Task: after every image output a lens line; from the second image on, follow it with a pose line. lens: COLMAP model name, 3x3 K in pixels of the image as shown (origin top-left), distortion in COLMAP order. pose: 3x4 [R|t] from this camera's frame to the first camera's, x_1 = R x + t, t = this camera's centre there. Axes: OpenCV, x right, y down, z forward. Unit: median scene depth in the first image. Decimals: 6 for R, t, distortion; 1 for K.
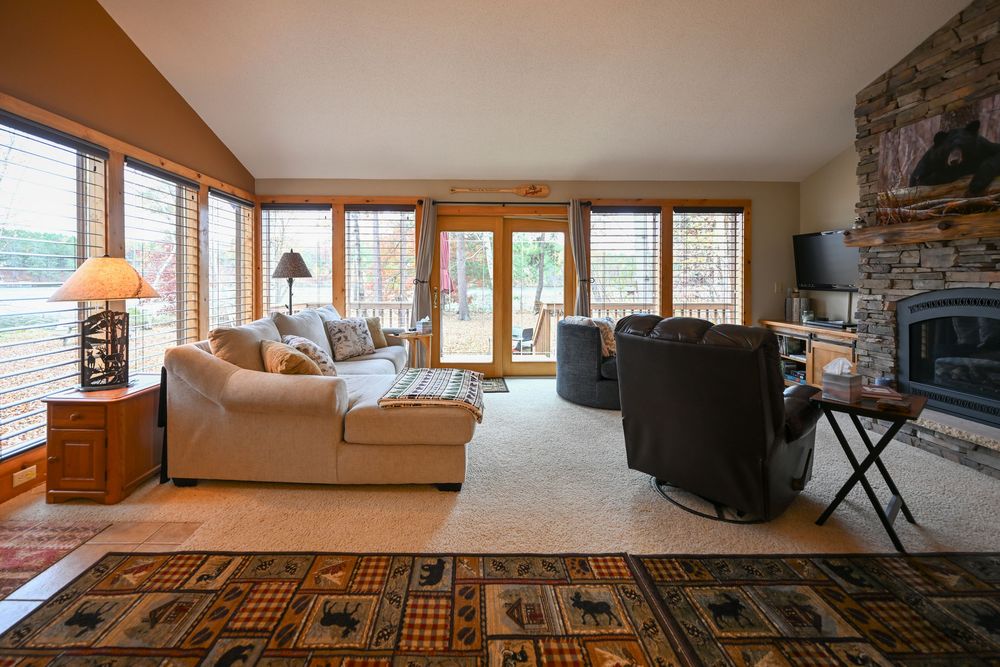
lens RADIAL K [[405.4, 0, 457.9], [0, 405.4, 251.3], [0, 0, 1]] dist [-0.002335, 0.000126]
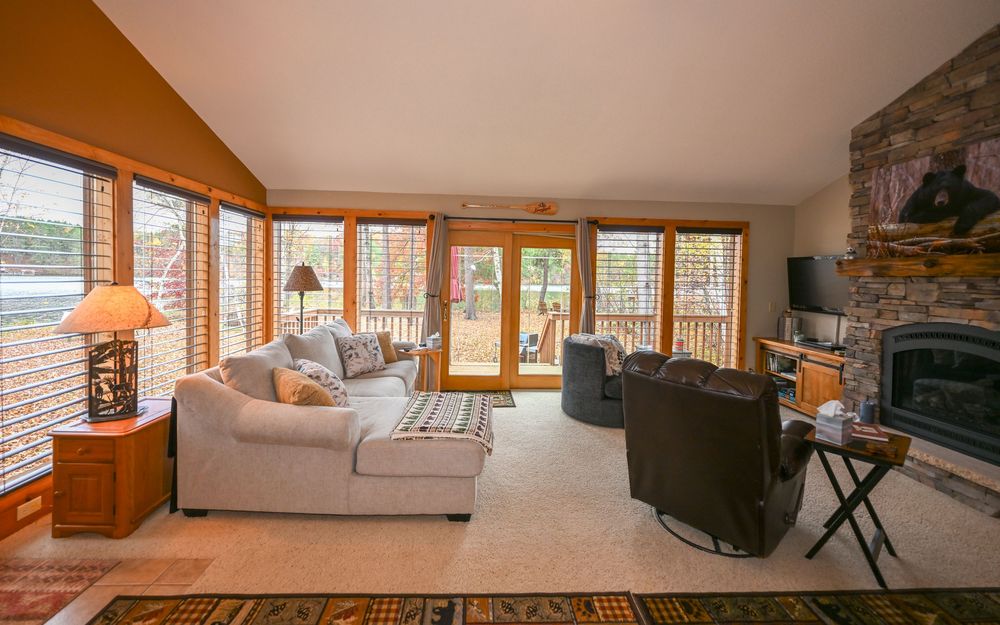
lens RADIAL K [[394.3, 0, 479.0], [0, 394.3, 256.7], [0, 0, 1]] dist [-0.002609, 0.000124]
pose [[0.999221, 0.018647, 0.034788, -0.016225], [-0.019322, 0.999630, 0.019158, -0.092652], [-0.034418, -0.019815, 0.999211, 0.012742]]
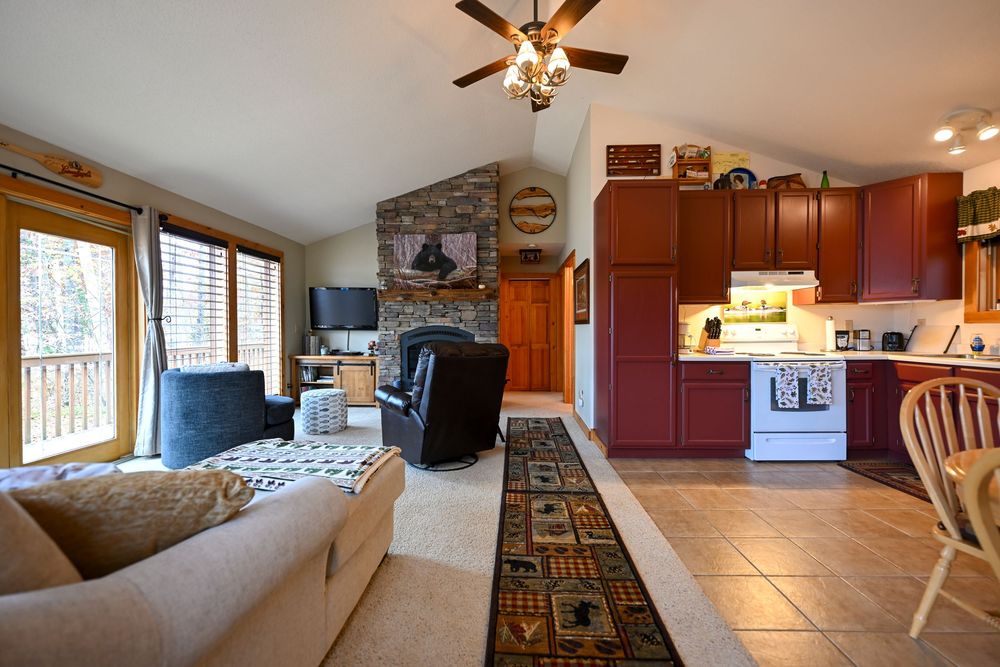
lens RADIAL K [[405.4, 0, 500.2], [0, 405.4, 297.1], [0, 0, 1]] dist [-0.002335, 0.000126]
pose [[0.028730, 0.074409, 0.996814, -0.850151], [-0.071065, 0.994854, -0.072214, 0.083269], [-0.997058, -0.068763, 0.033870, 0.720845]]
